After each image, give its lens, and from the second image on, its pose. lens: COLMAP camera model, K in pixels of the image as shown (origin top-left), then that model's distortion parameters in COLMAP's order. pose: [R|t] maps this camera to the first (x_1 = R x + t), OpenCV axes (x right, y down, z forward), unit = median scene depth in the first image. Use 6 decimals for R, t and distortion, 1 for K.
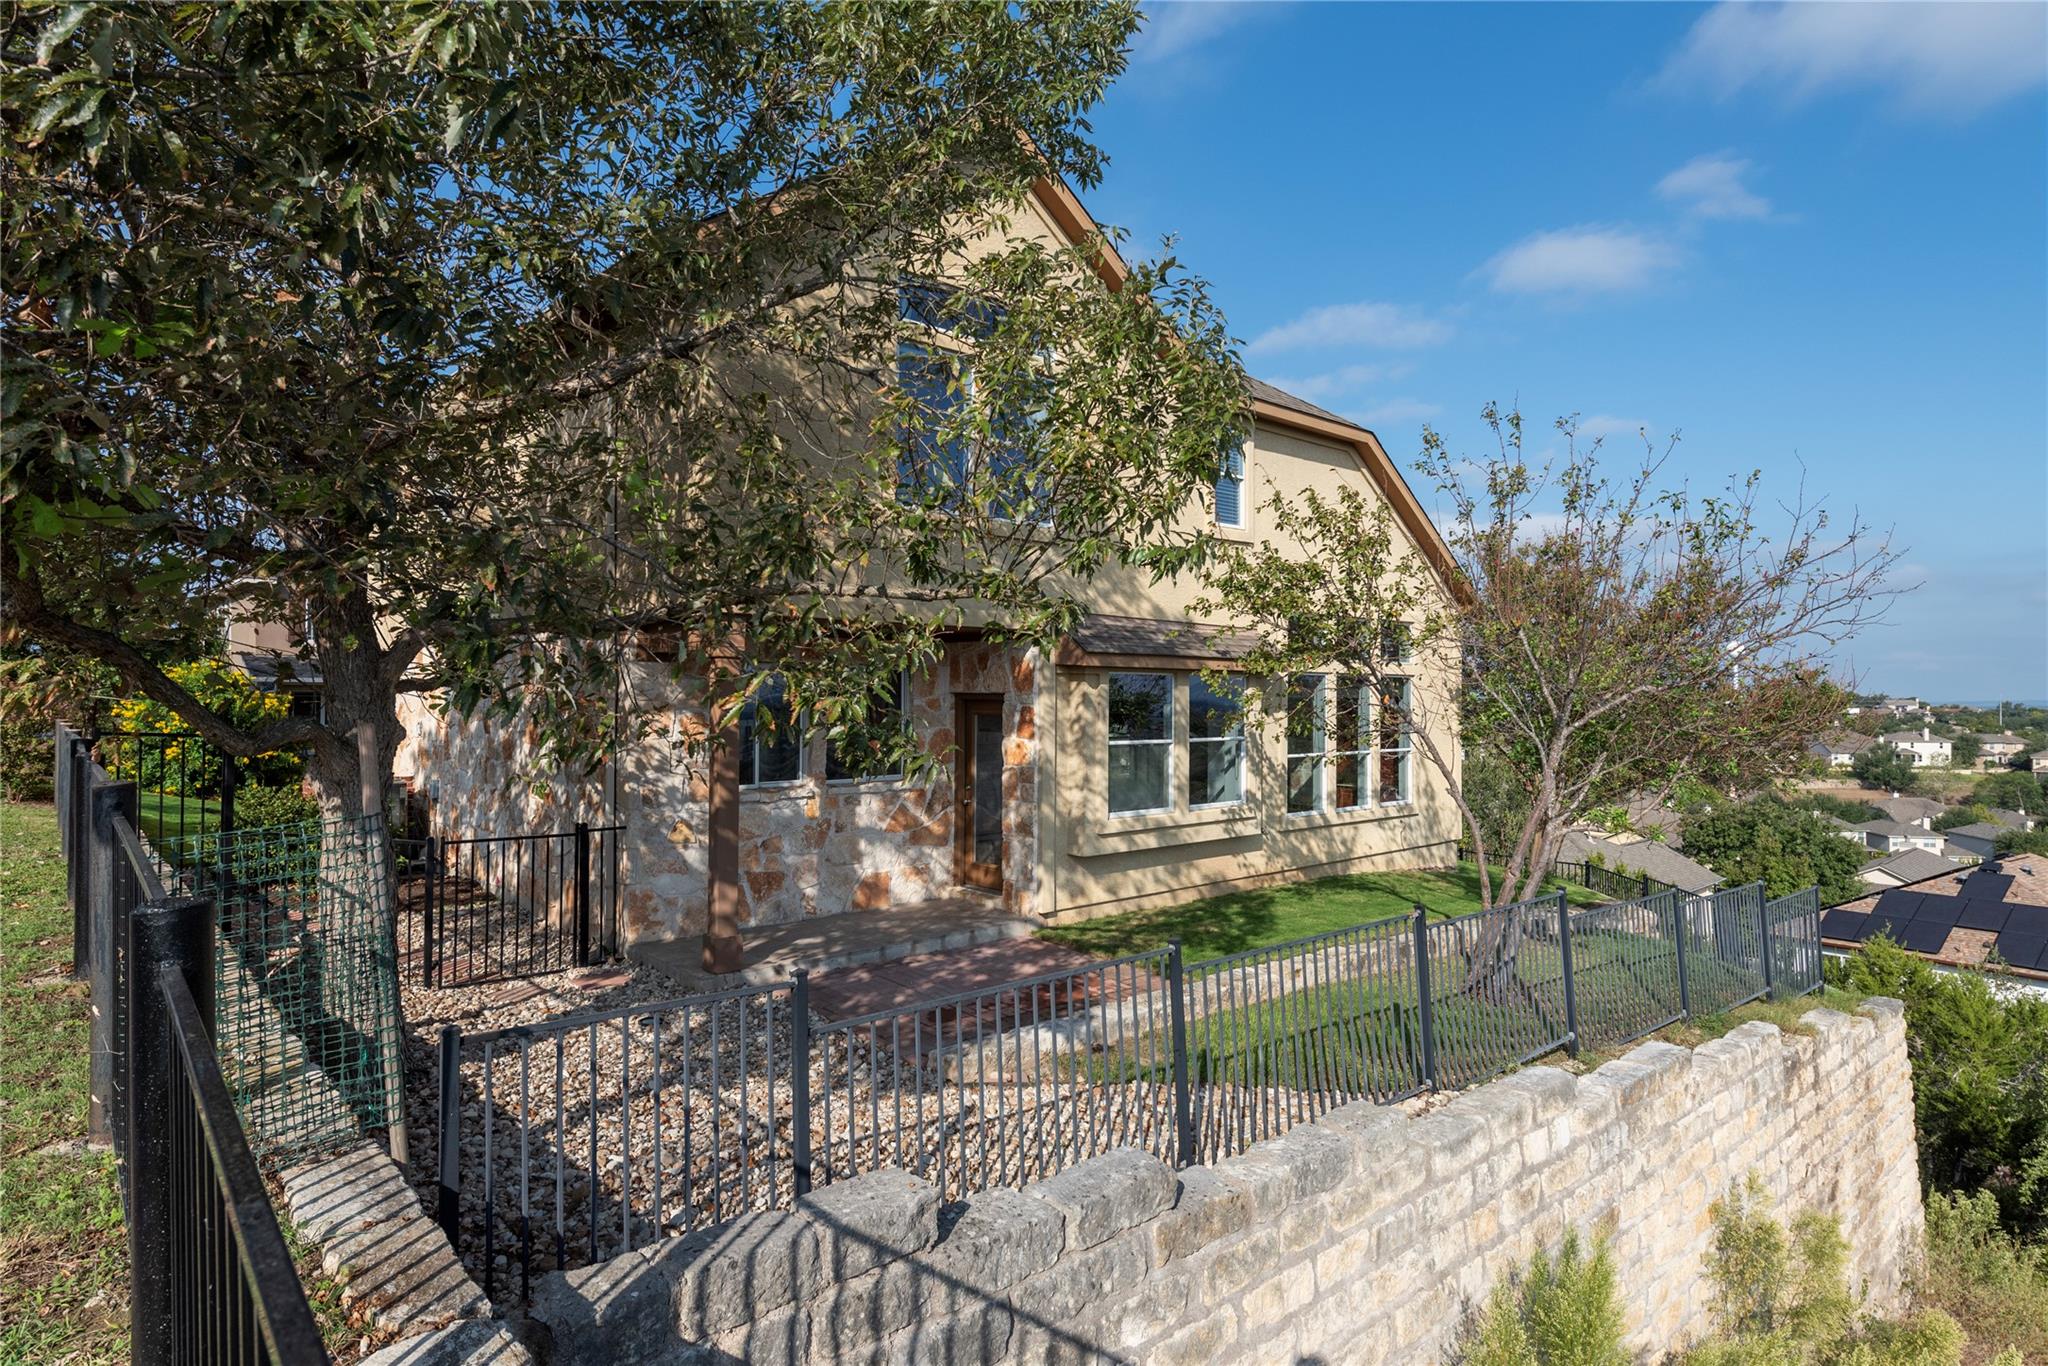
lens RADIAL K [[1097.8, 0, 1012.1], [0, 1097.8, 681.0], [0, 0, 1]] dist [0.013191, -0.001341]
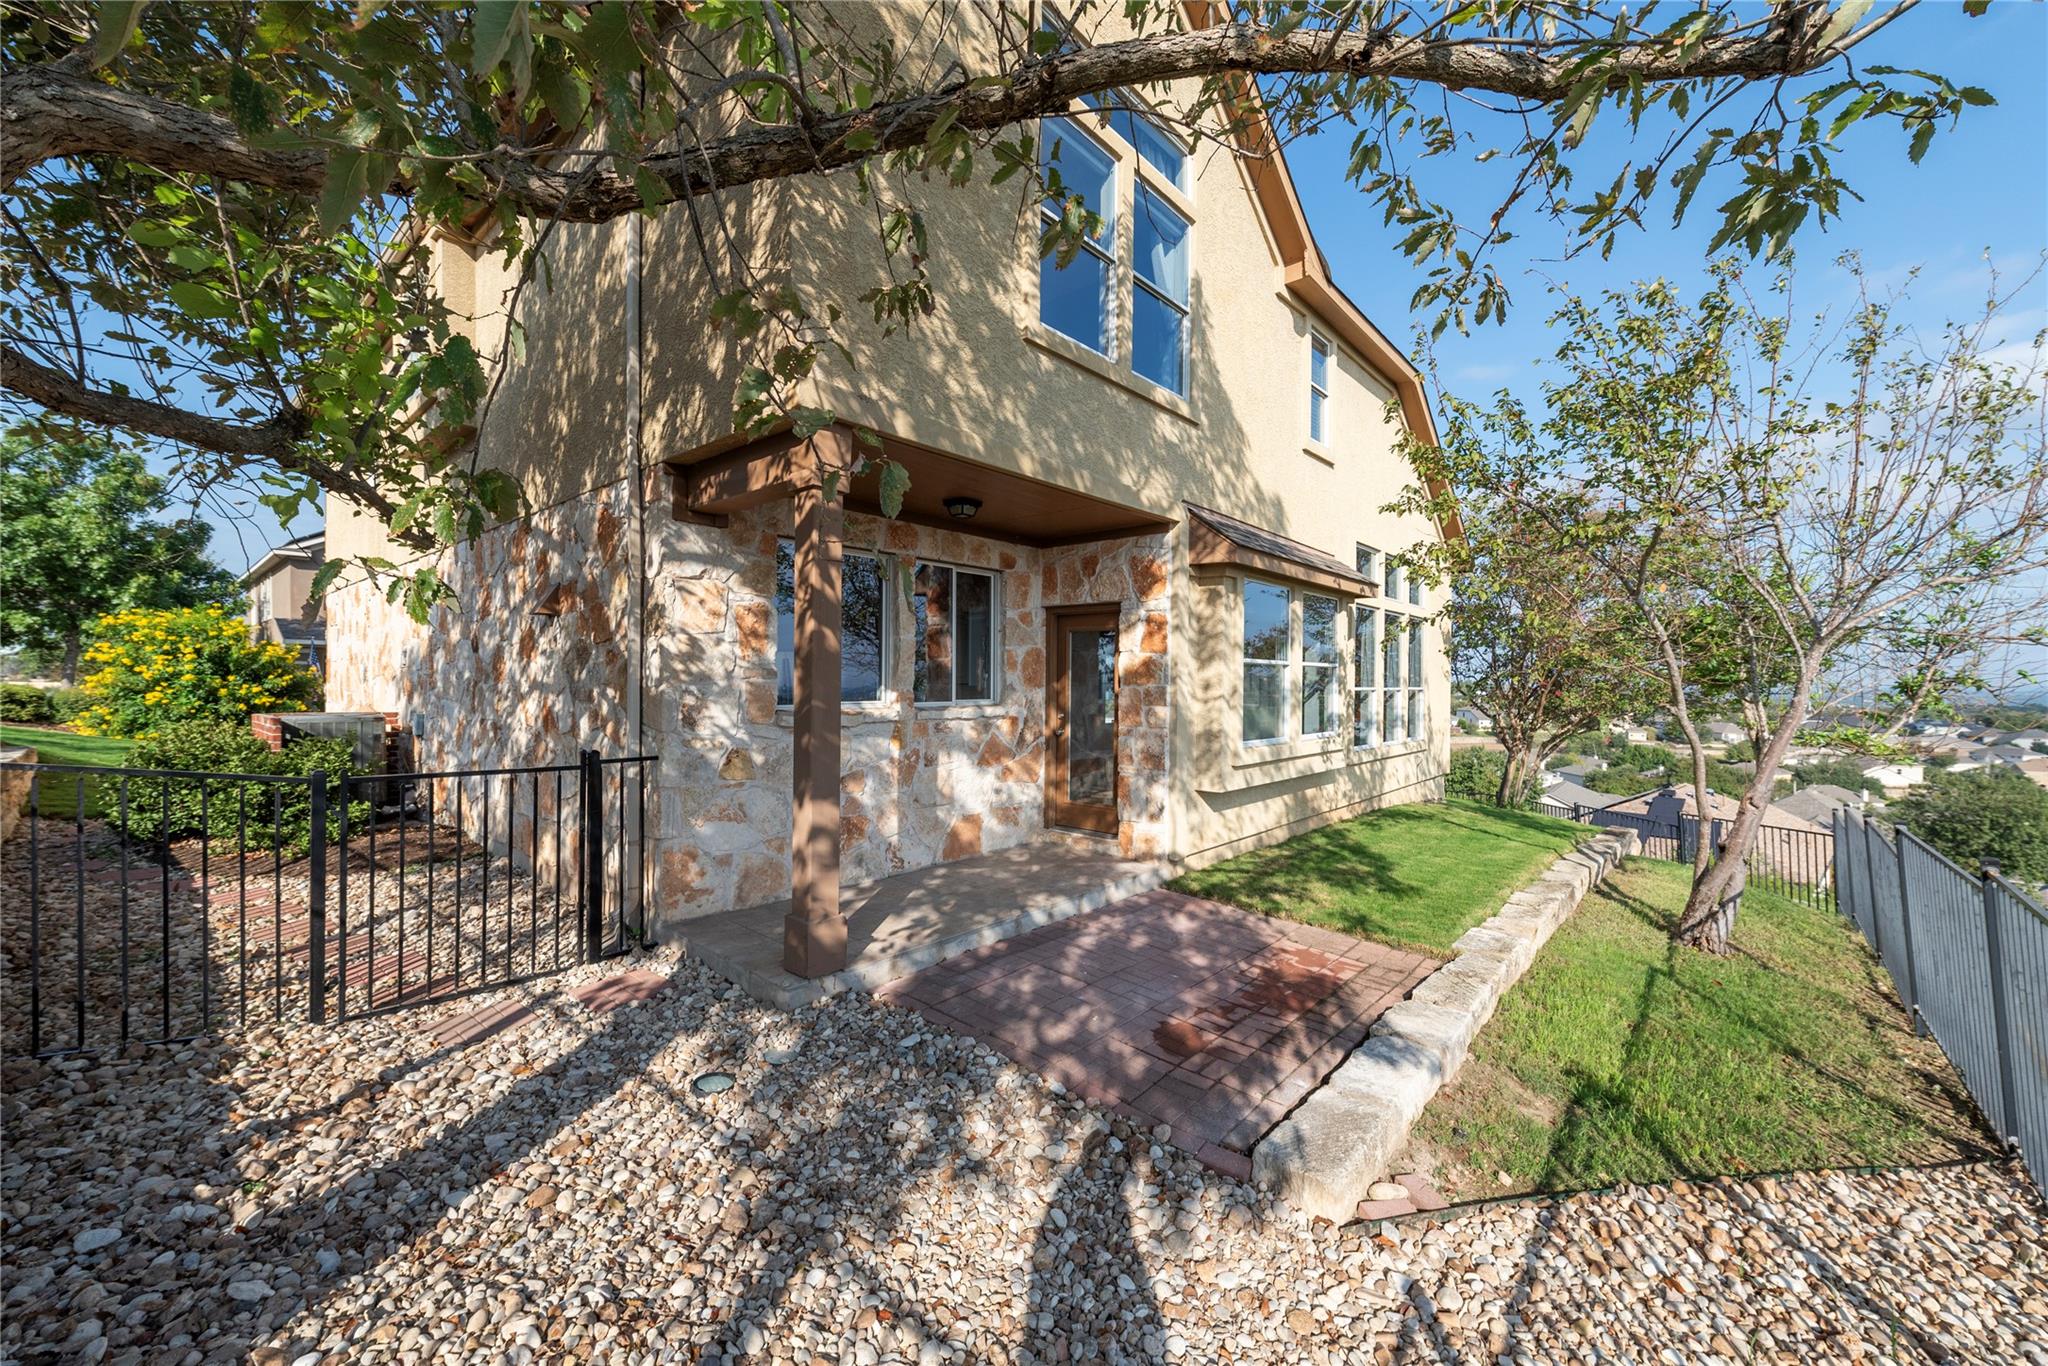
lens RADIAL K [[792.1, 0, 1033.8], [0, 792.1, 685.5], [0, 0, 1]] dist [0.006396, -0.002269]
pose [[0.992761, 0.003867, 0.120042, -0.163229], [-0.006322, 0.999779, 0.020073, 0.071296], [-0.119937, -0.020687, 0.992566, 0.439894]]
